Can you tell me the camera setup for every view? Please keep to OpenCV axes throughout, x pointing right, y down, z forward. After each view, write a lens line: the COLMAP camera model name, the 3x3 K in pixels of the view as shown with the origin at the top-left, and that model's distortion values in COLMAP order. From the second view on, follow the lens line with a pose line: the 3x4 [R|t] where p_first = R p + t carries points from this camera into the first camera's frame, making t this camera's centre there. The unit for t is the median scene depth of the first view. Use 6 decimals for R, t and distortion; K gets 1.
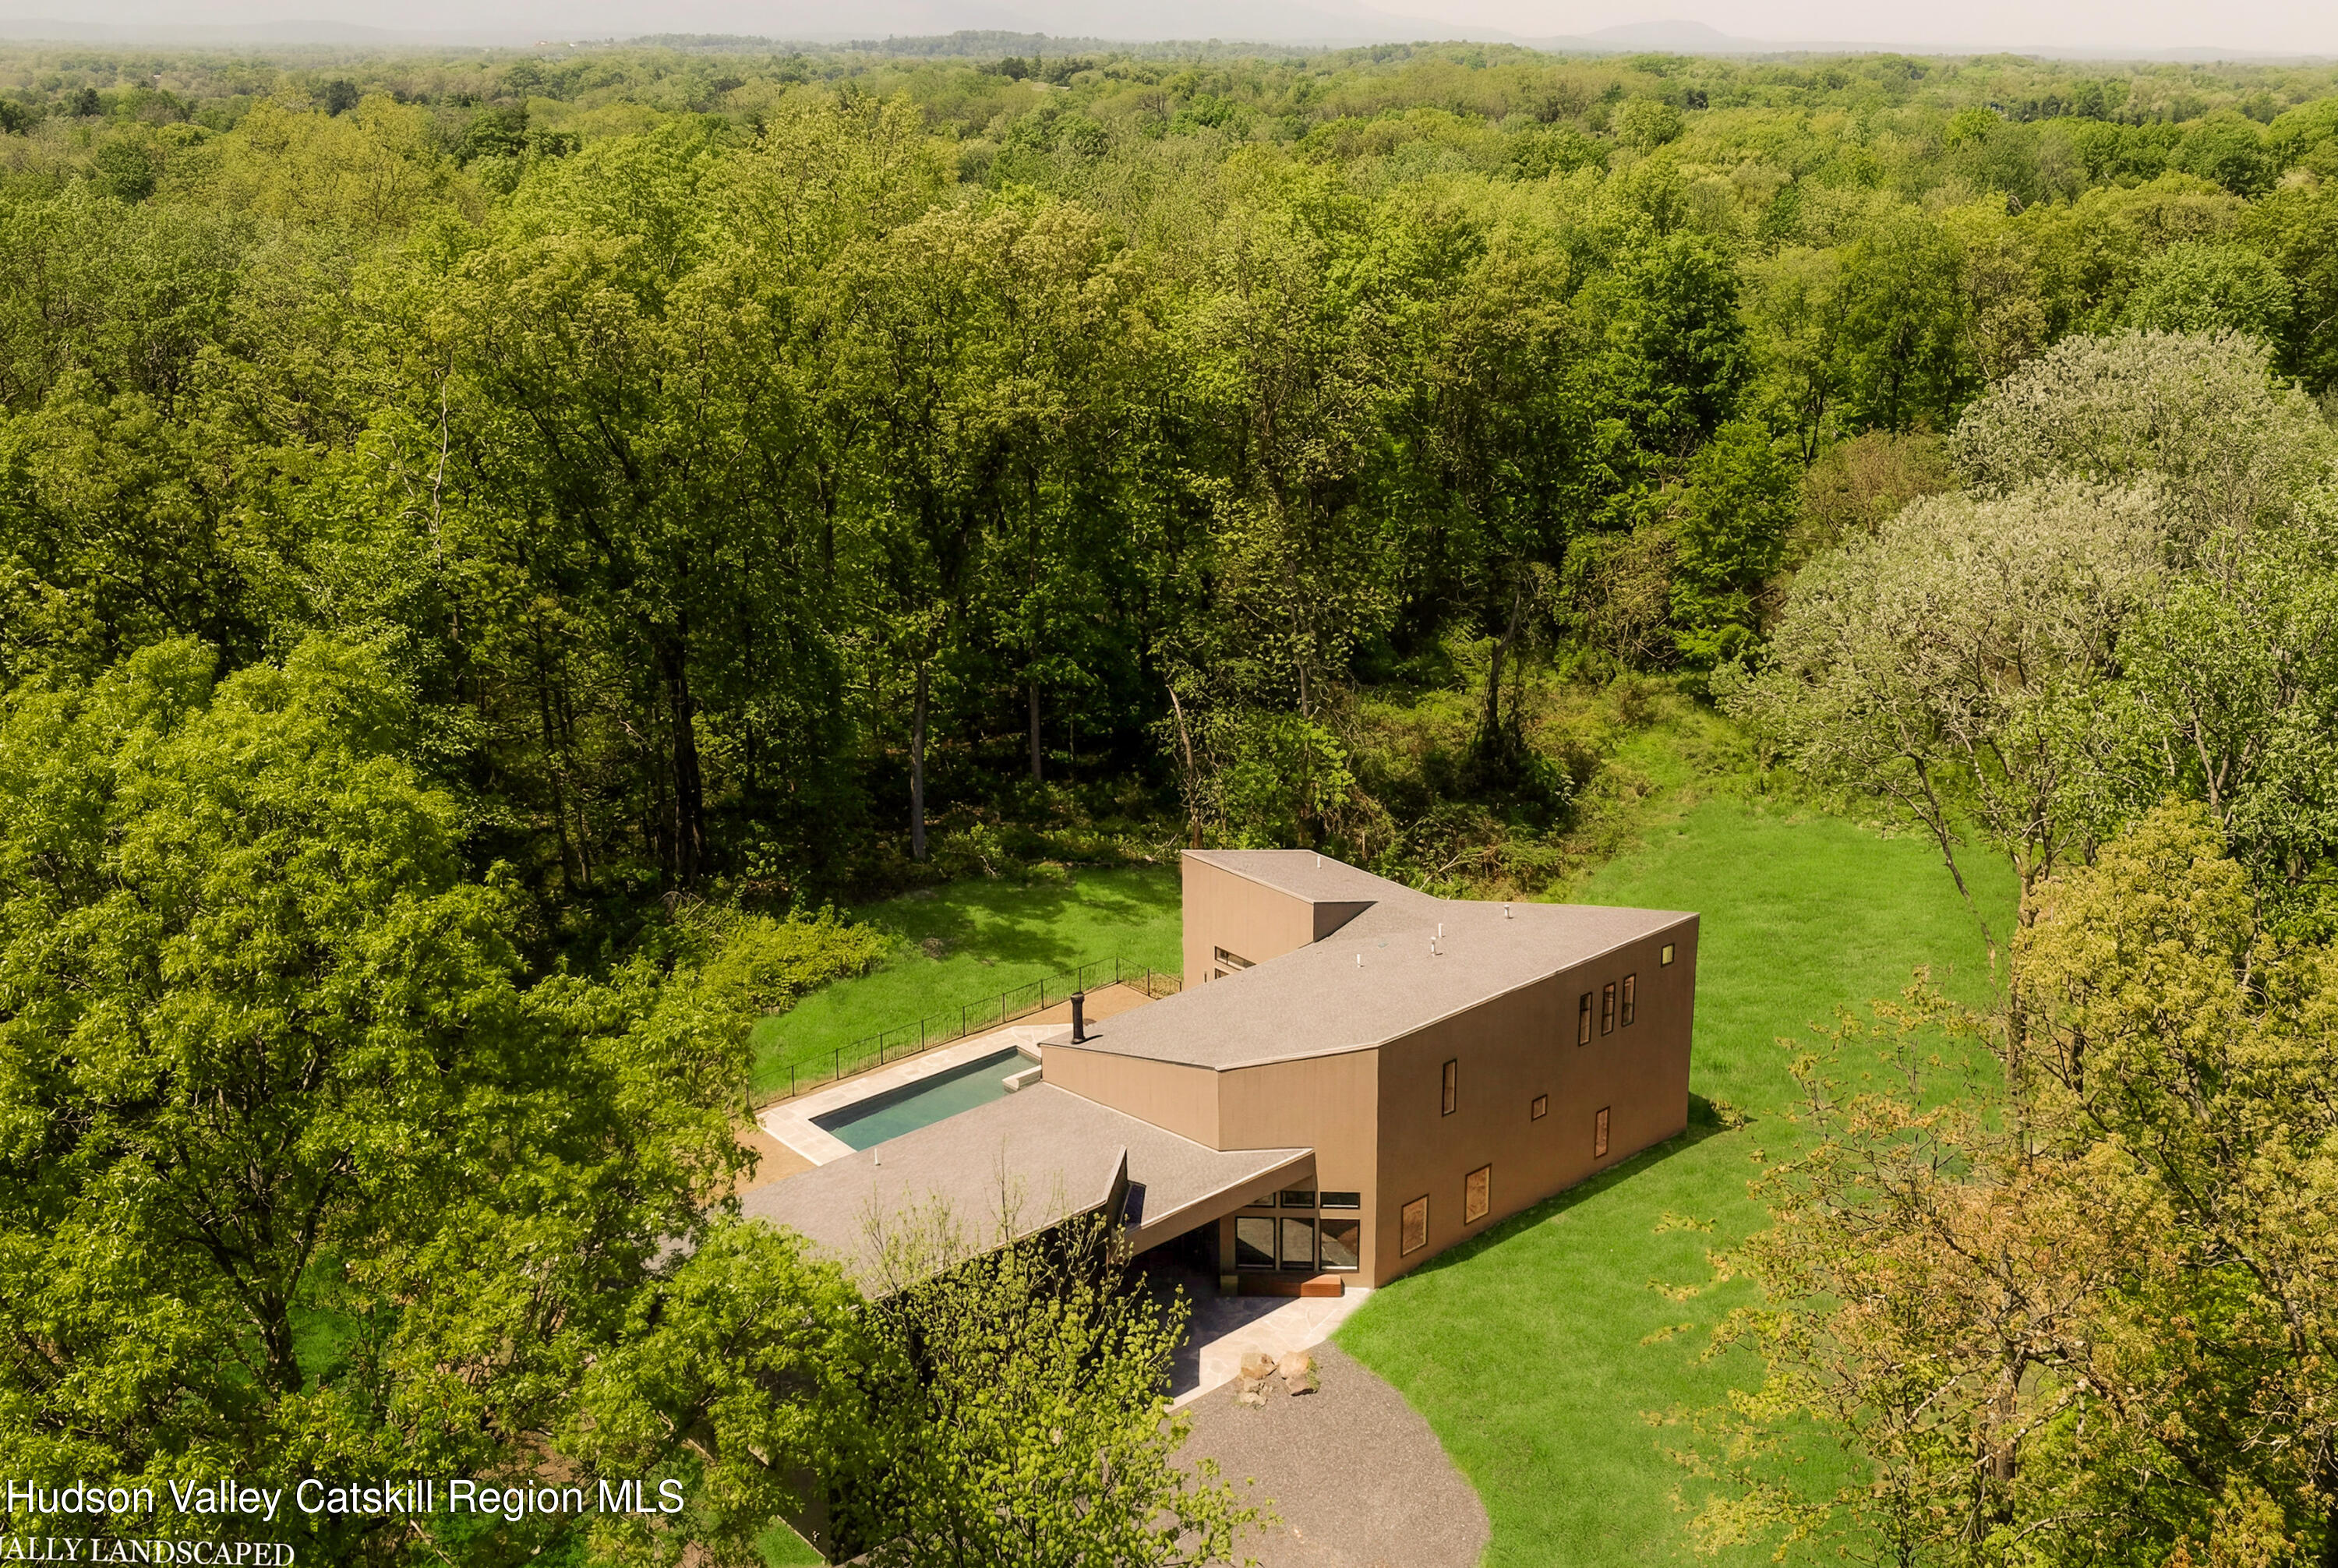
lens RADIAL K [[1848.6, 0, 1170.9], [0, 1848.6, 734.3], [0, 0, 1]] dist [-0.002127, 0.004971]
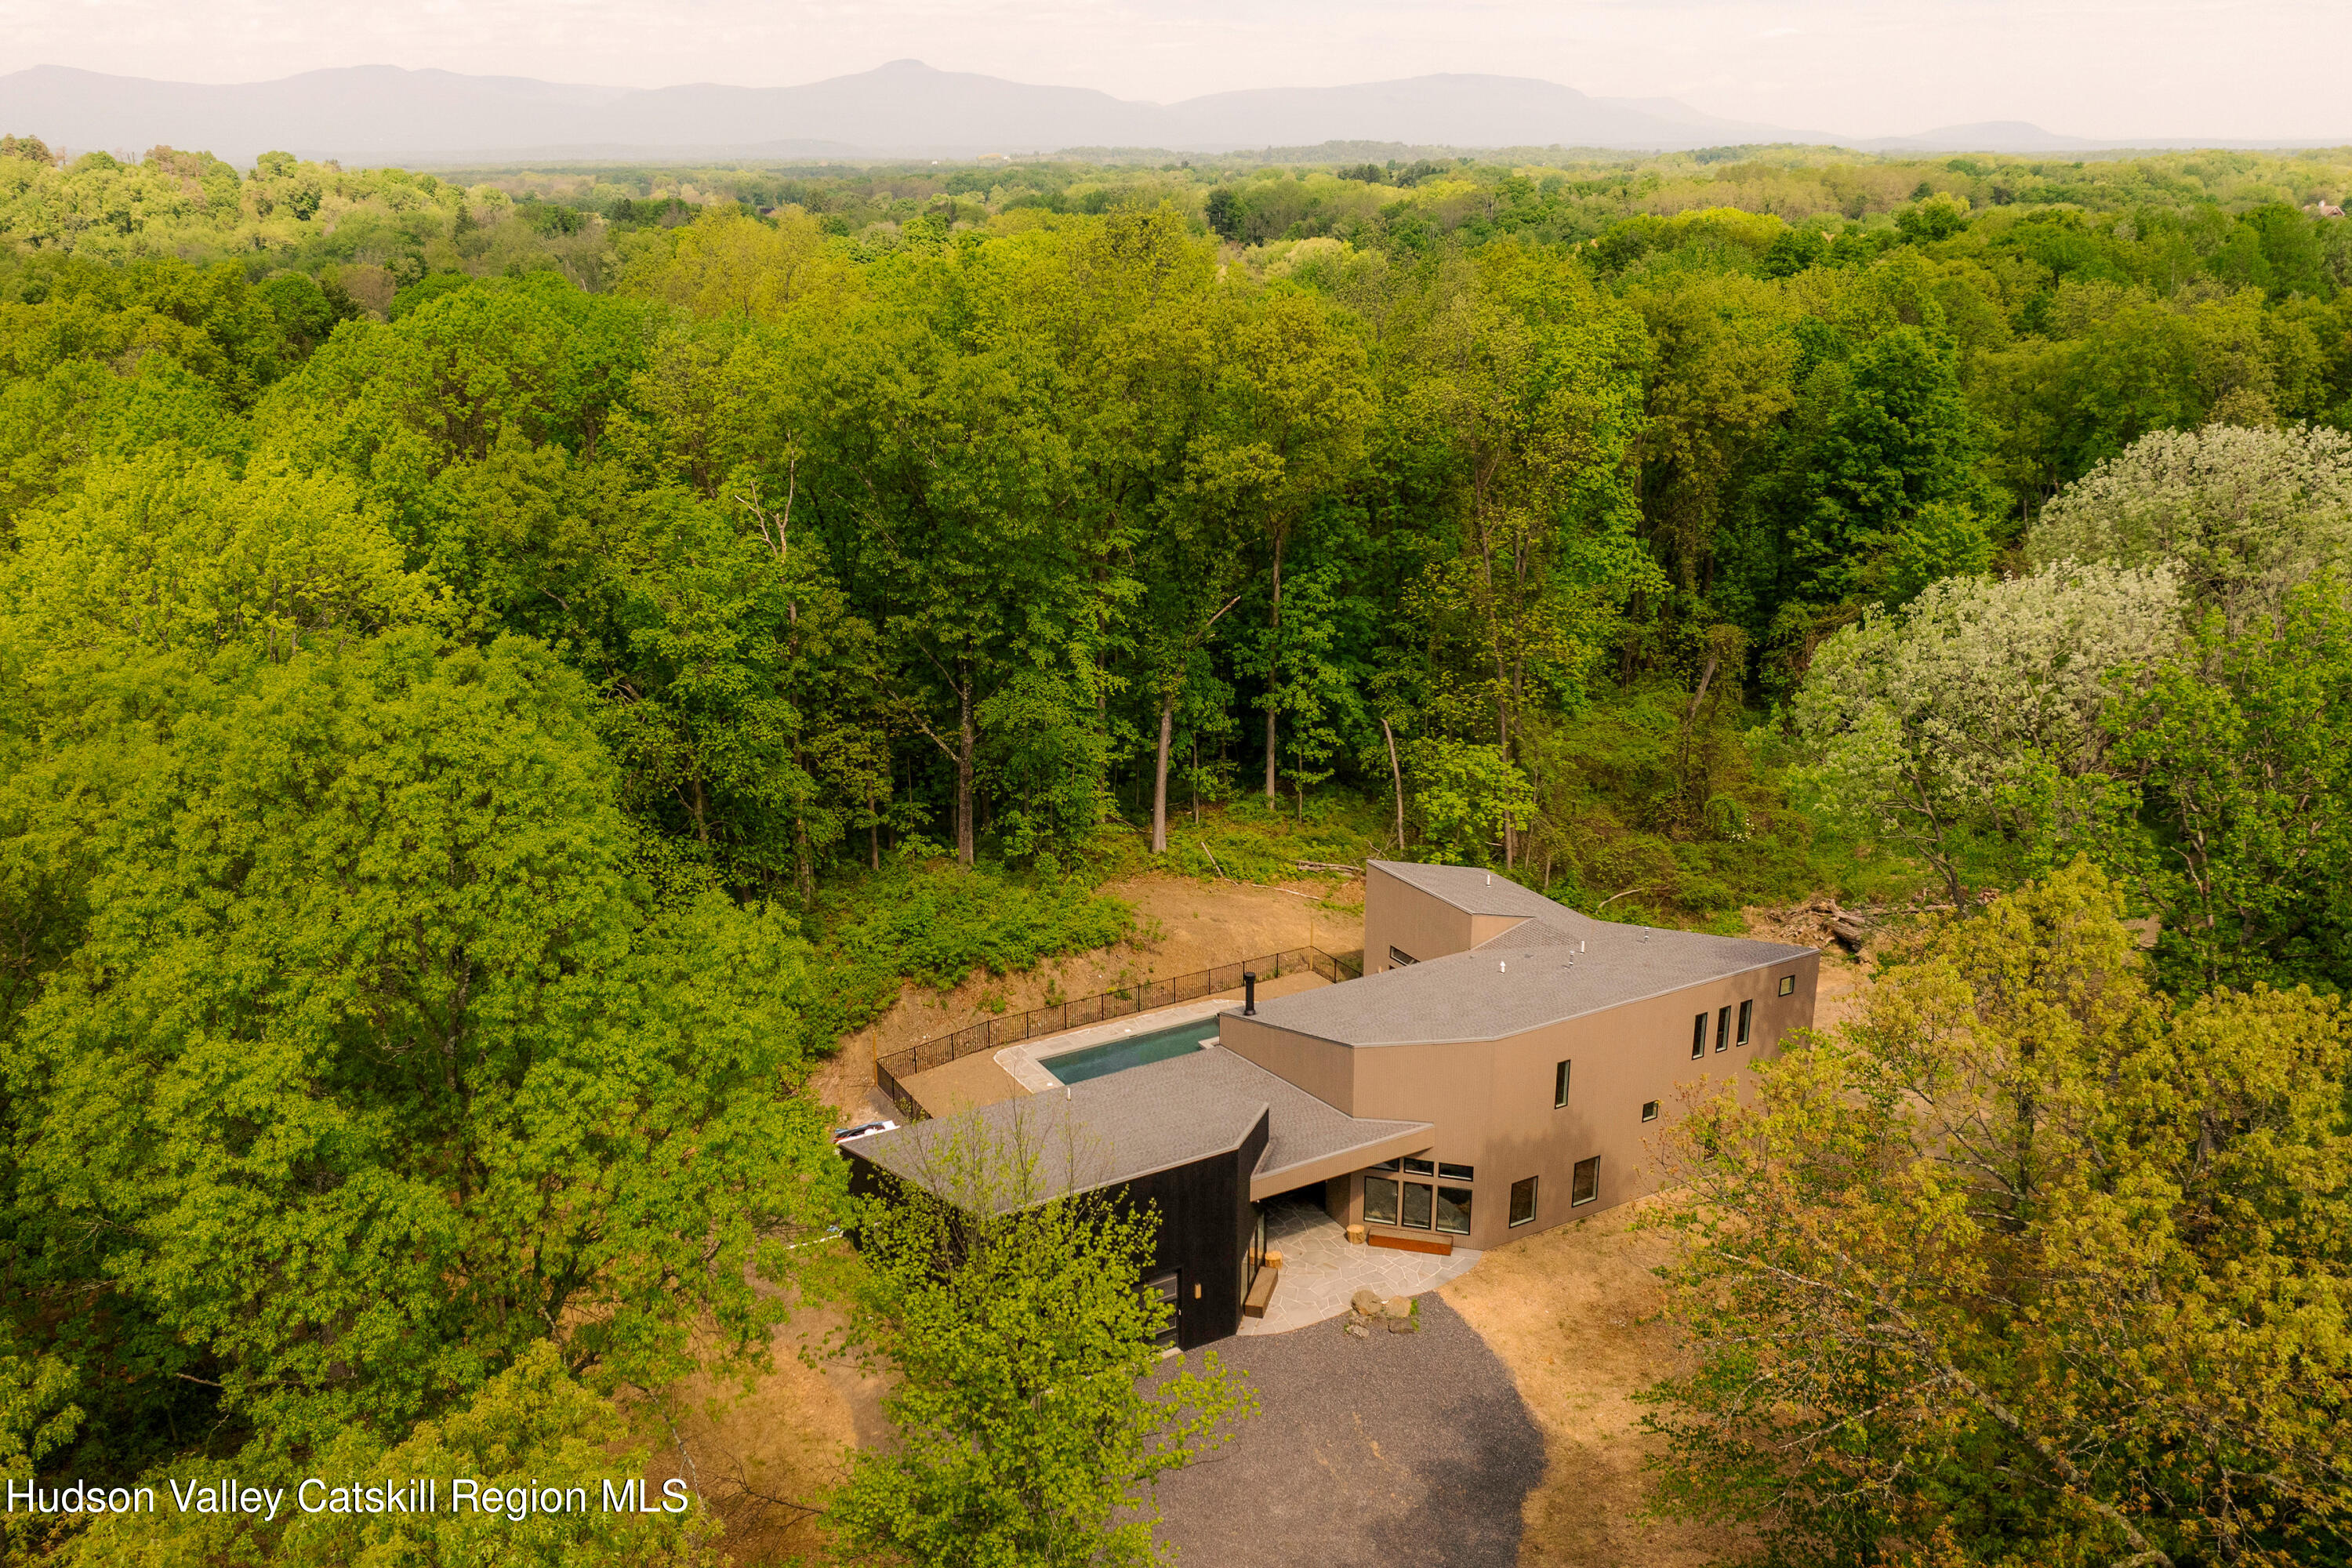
lens RADIAL K [[1630.2, 0, 1176.0], [0, 1630.2, 784.0], [0, 0, 1]] dist [0.000584, -0.051904]
pose [[0.976548, 0.062972, -0.205883, 0.102558], [-0.059879, 0.997980, 0.021225, 0.000668], [0.206804, -0.008399, 0.978346, -0.020994]]
